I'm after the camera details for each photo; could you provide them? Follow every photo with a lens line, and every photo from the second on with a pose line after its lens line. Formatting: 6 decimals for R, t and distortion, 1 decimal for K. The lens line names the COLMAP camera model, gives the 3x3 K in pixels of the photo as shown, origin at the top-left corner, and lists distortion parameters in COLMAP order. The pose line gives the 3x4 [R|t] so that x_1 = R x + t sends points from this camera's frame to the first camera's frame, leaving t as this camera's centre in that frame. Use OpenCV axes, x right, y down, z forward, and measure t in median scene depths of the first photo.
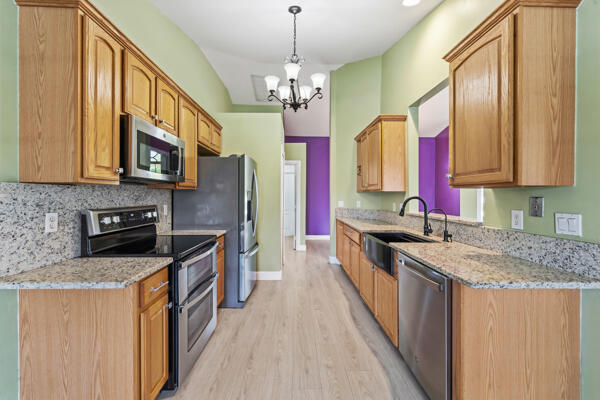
lens RADIAL K [[244.7, 0, 299.5], [0, 244.7, 198.5], [0, 0, 1]] dist [-0.000875, -0.000085]
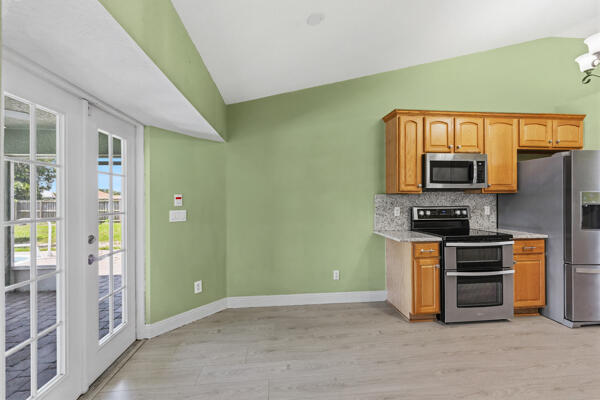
lens RADIAL K [[244.7, 0, 300.0], [0, 244.7, 200.5], [0, 0, 1]] dist [-0.000875, -0.000085]
pose [[0.080749, -0.001450, -0.996733, 0.977302], [-0.004967, 0.999986, -0.001857, 0.006294], [0.996722, 0.005101, 0.080741, -0.046299]]
